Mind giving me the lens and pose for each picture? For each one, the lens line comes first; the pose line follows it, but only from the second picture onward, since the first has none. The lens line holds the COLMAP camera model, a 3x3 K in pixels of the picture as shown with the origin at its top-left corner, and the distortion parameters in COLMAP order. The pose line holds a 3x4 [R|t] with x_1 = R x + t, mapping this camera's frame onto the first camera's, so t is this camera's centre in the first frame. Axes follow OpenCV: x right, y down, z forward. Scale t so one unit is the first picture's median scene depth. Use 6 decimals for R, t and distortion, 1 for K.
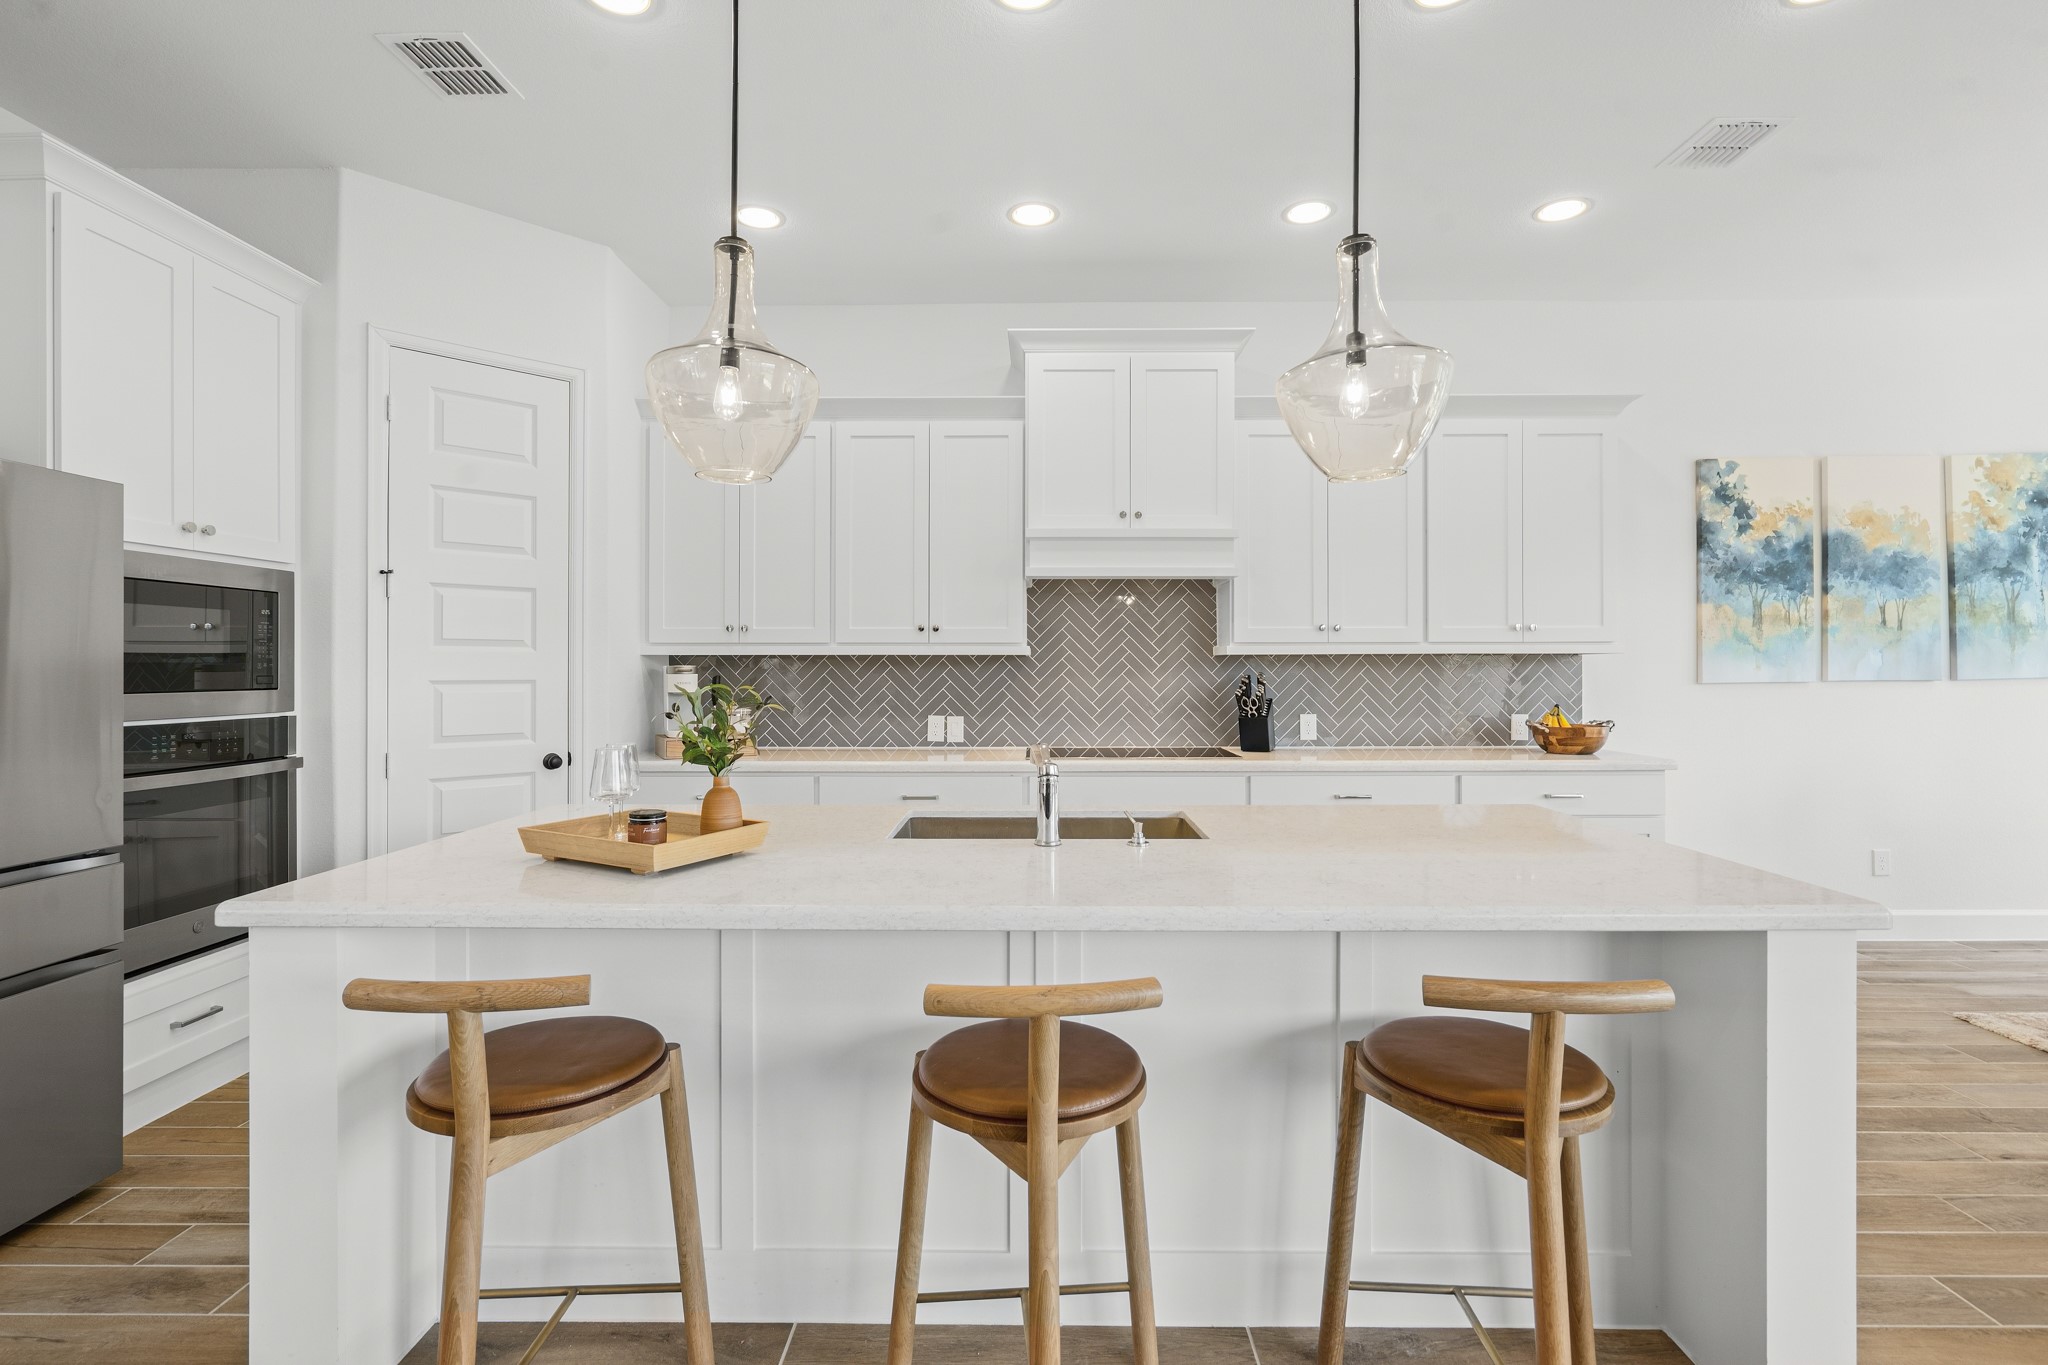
lens RADIAL K [[940.2, 0, 1021.2], [0, 940.2, 675.5], [0, 0, 1]] dist [-0.003910, 0.000772]
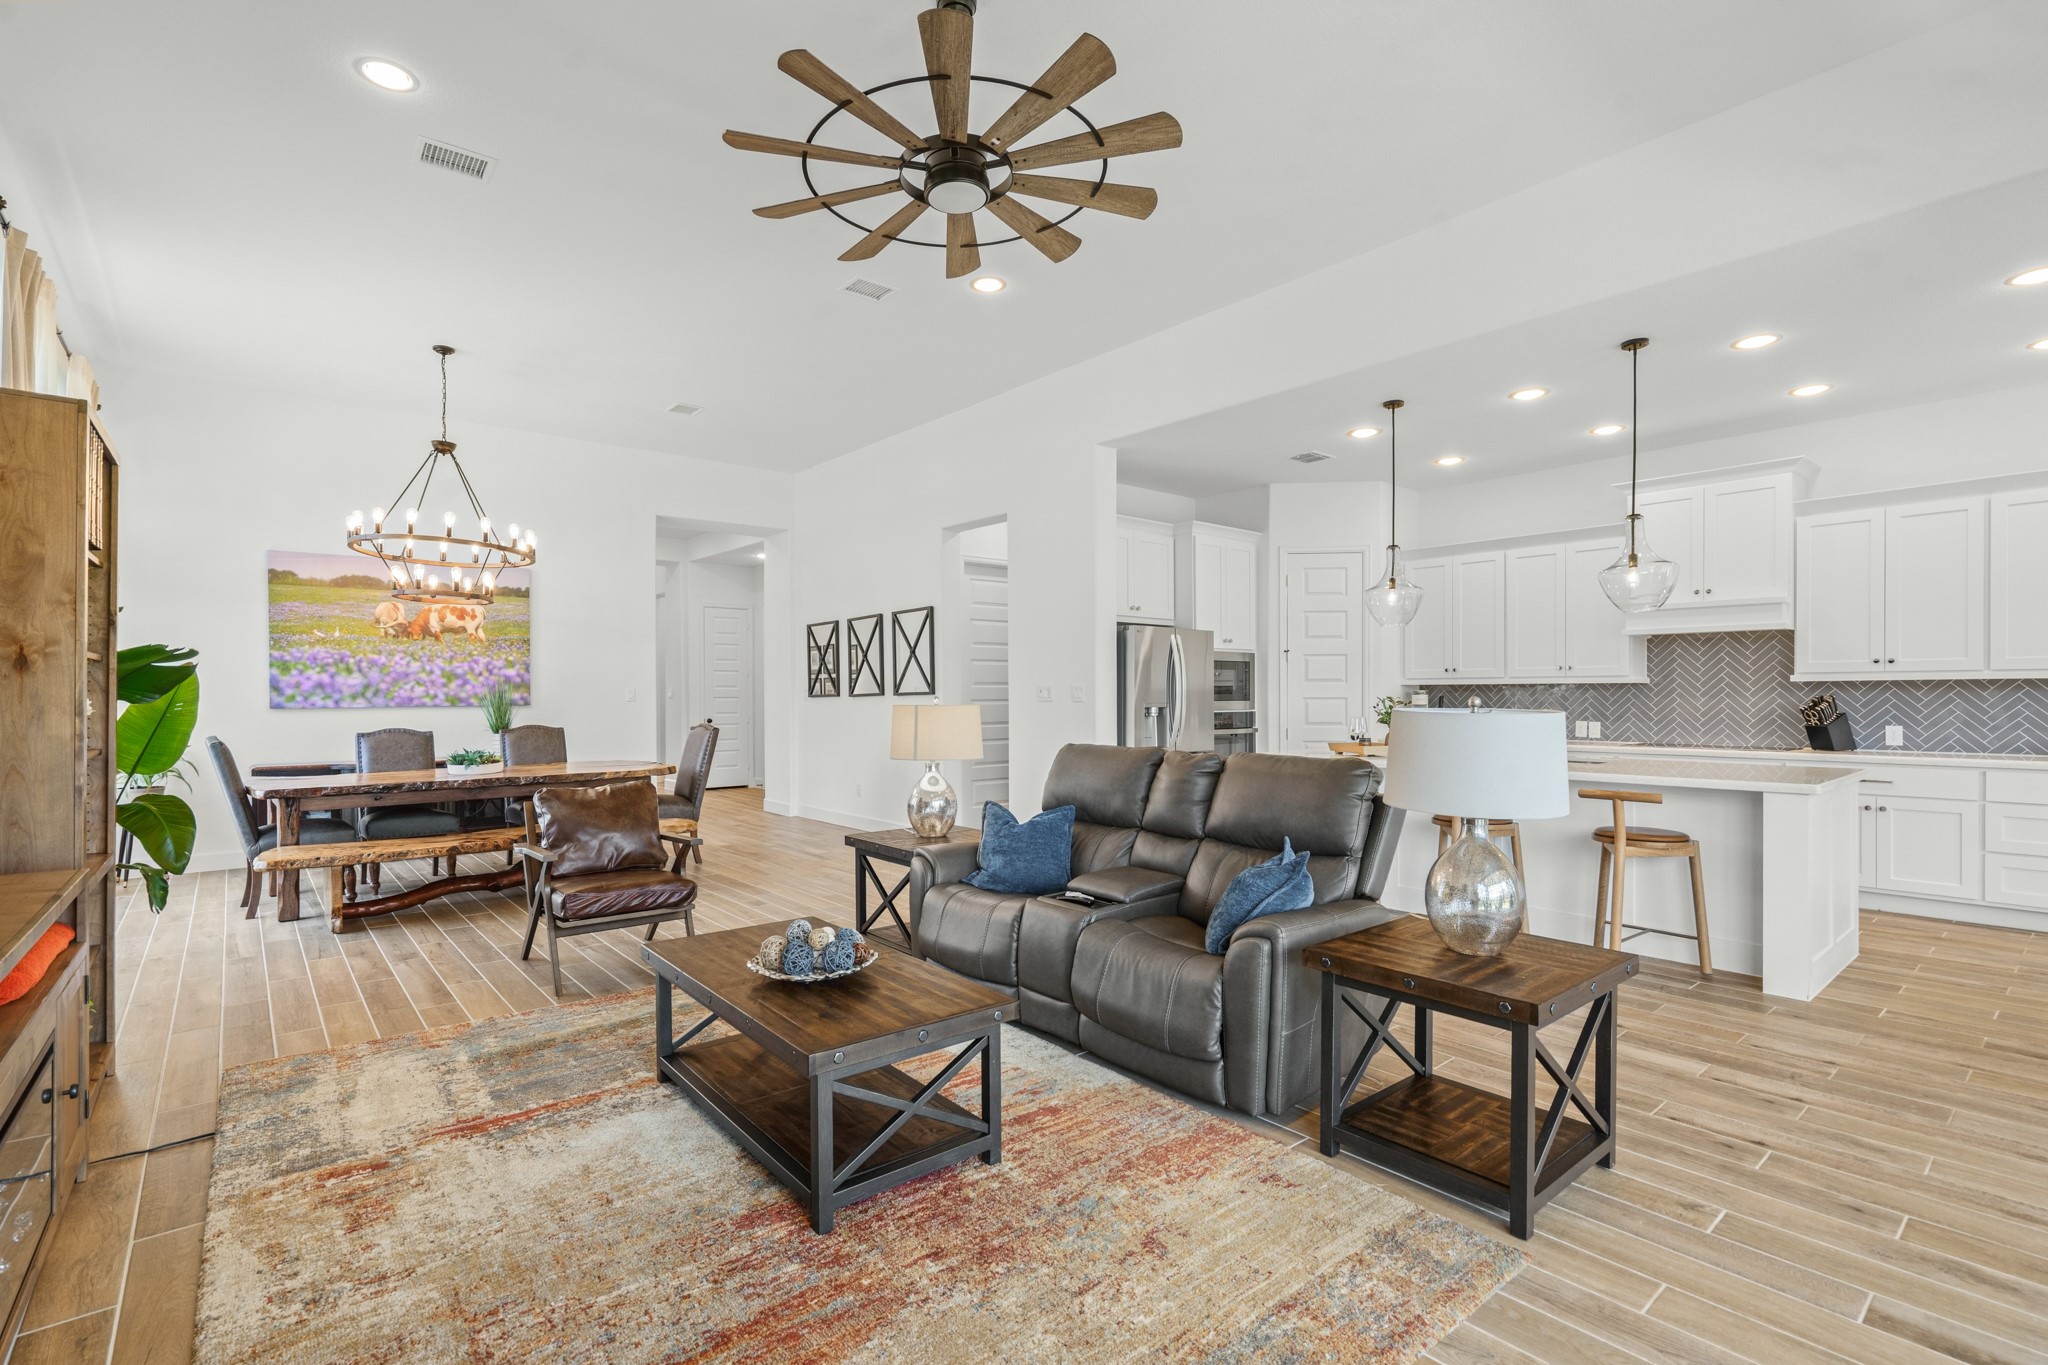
lens RADIAL K [[940.2, 0, 1021.2], [0, 940.2, 675.5], [0, 0, 1]] dist [-0.003910, 0.000772]
pose [[0.654582, -0.015887, -0.755824, 0.519637], [-0.005791, 0.999644, -0.026027, 0.012692], [0.755969, 0.021414, 0.654257, -0.811454]]
